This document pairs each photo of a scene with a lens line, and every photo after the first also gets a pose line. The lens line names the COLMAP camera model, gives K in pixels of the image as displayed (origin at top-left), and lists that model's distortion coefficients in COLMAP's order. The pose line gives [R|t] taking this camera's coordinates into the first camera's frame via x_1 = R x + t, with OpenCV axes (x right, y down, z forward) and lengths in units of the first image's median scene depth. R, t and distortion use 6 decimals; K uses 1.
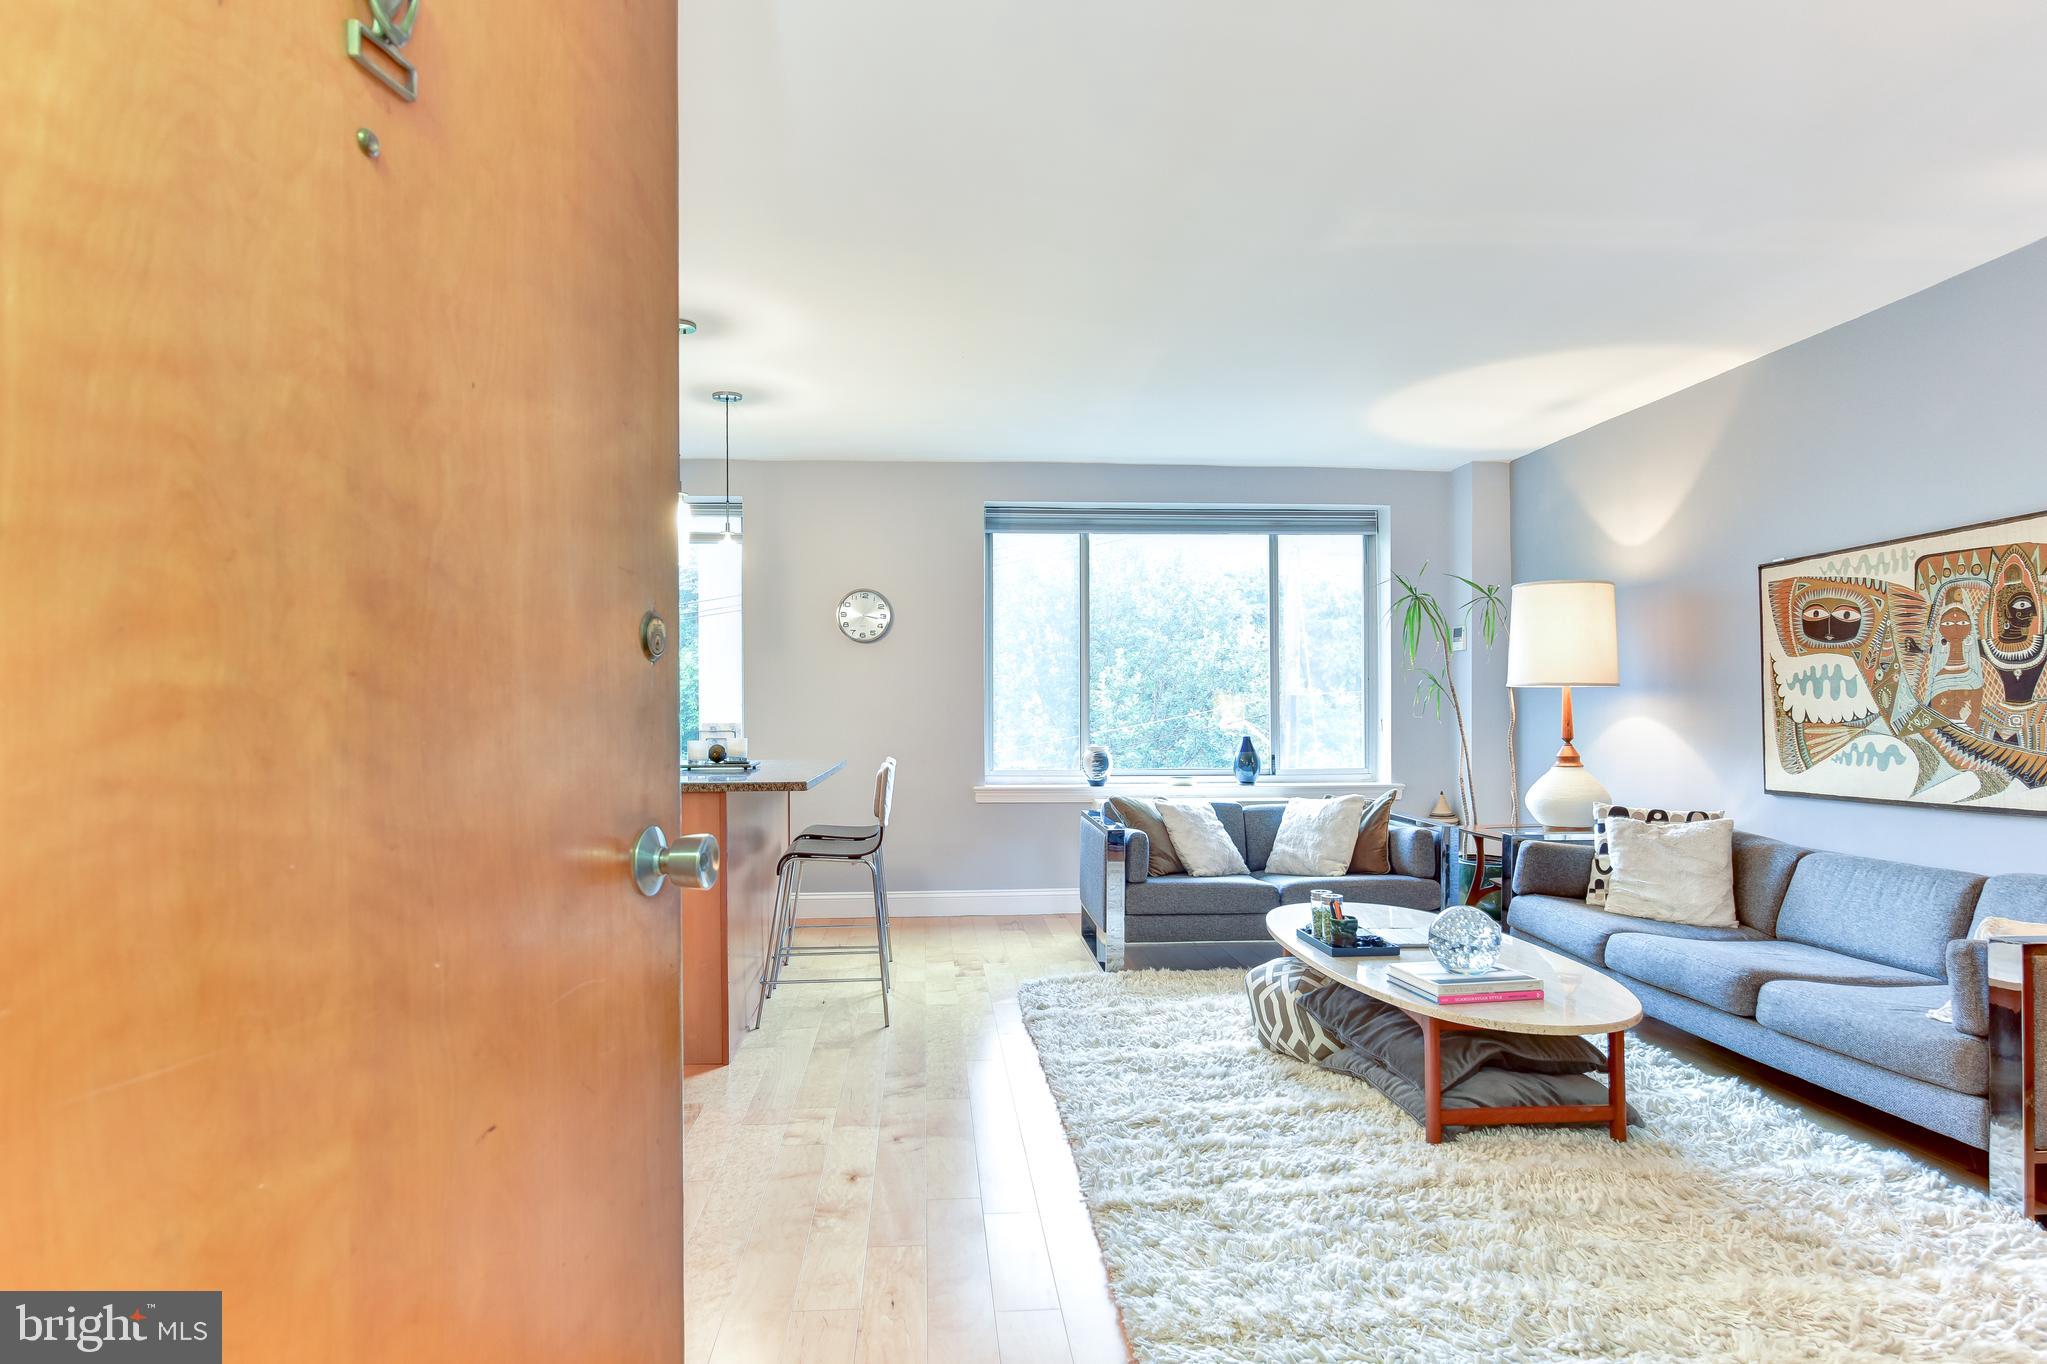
lens RADIAL K [[1177.6, 0, 1019.9], [0, 1177.6, 695.2], [0, 0, 1]] dist [0.004549, 0.002591]
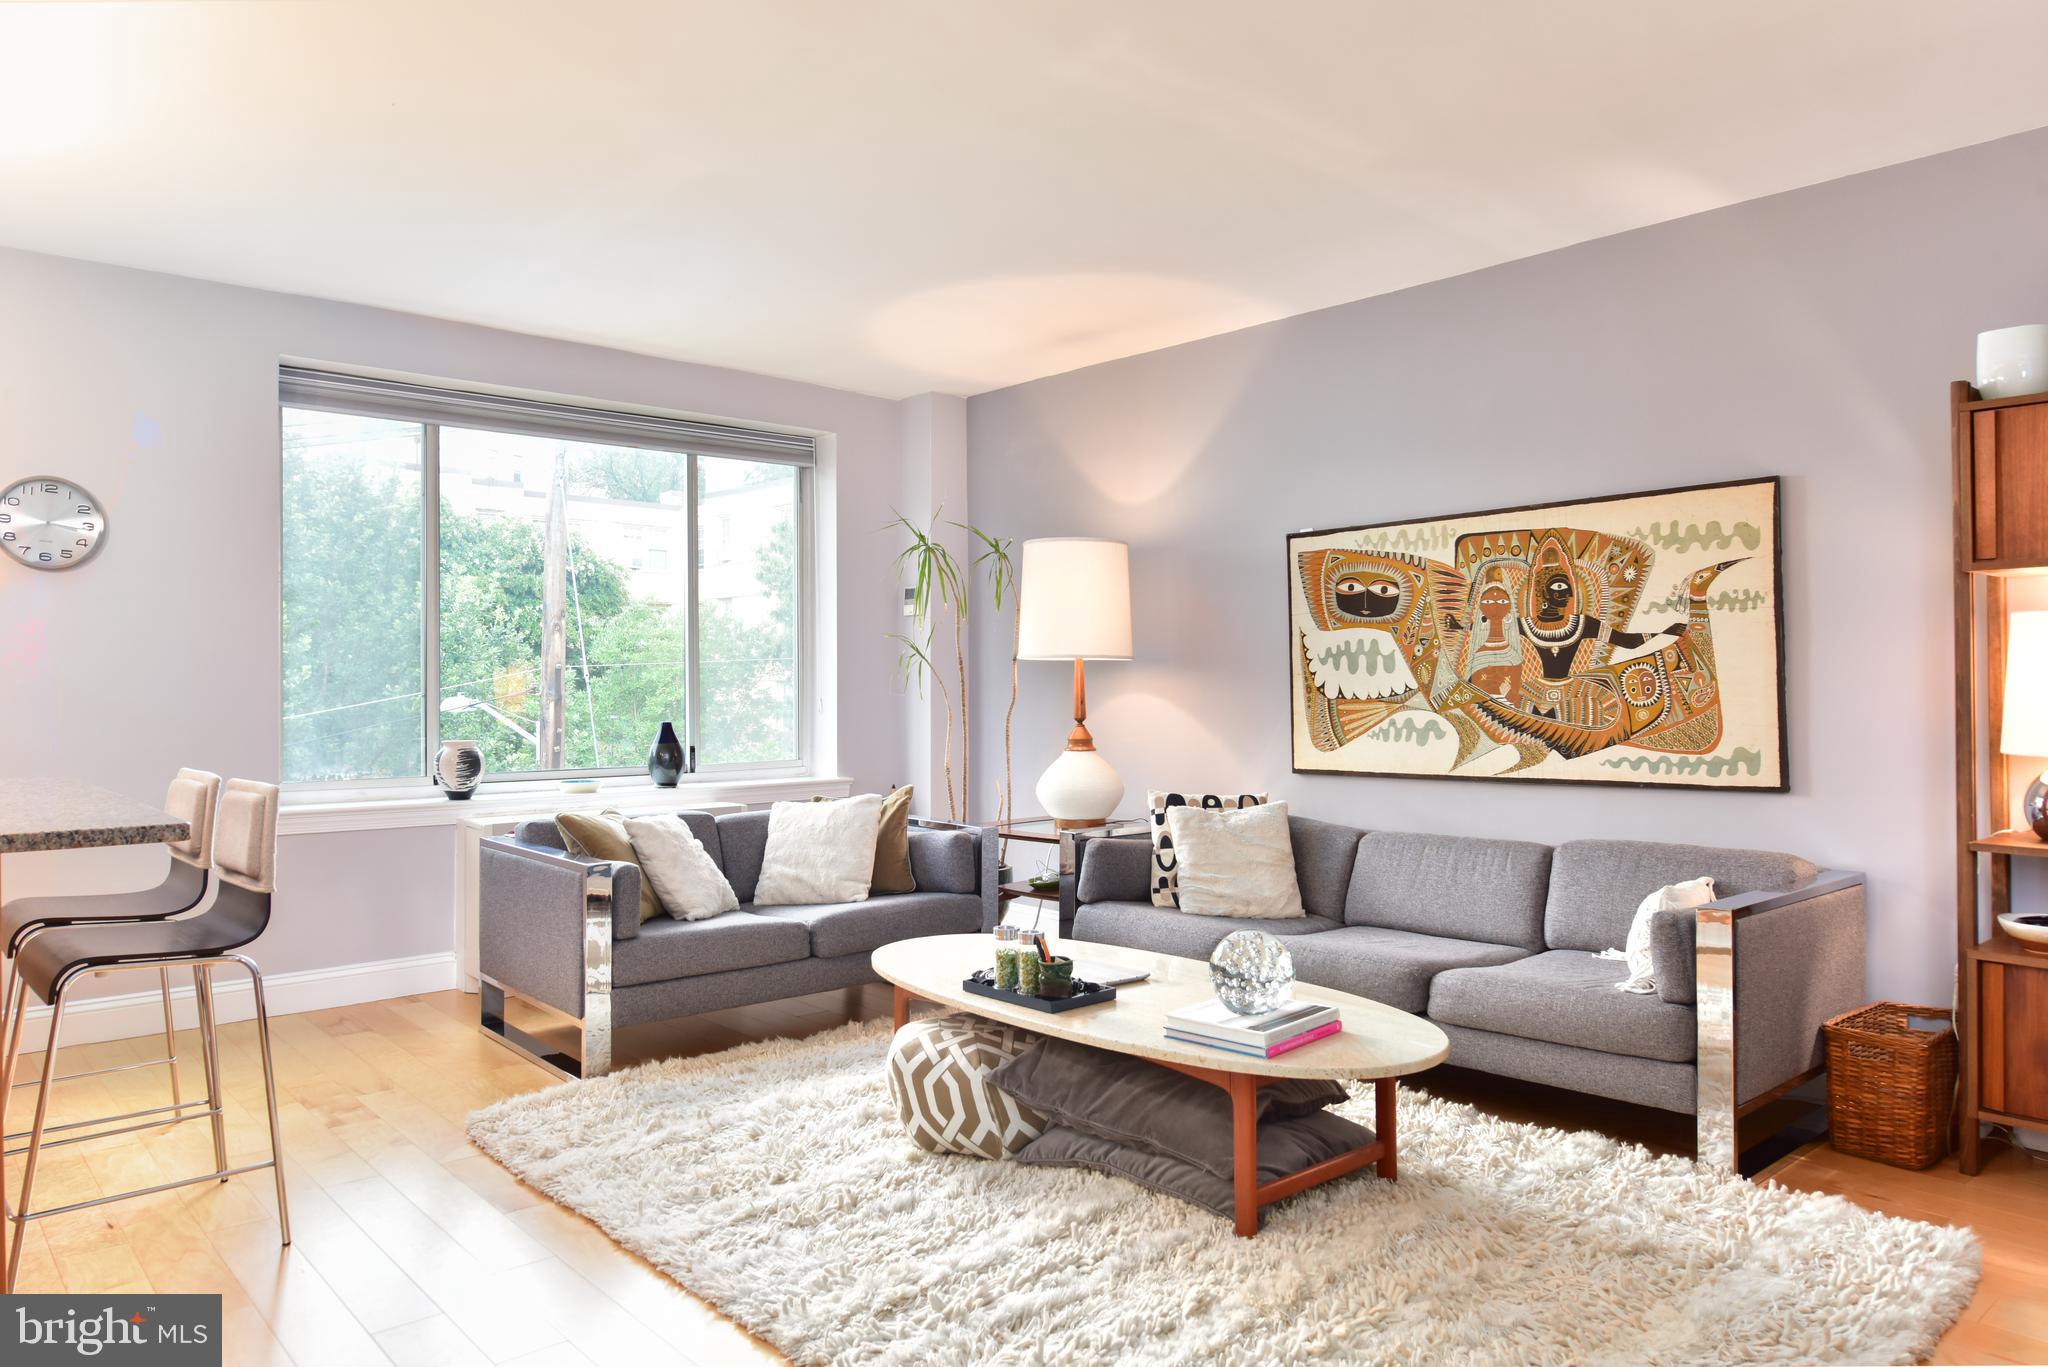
lens RADIAL K [[1378.7, 0, 1025.9], [0, 1378.7, 676.2], [0, 0, 1]] dist [0.002615, -0.003669]
pose [[0.793831, 0.003336, 0.608129, -0.236512], [-0.006300, 0.999976, 0.002738, 0.003307], [-0.608106, -0.006005, 0.793833, 0.259477]]
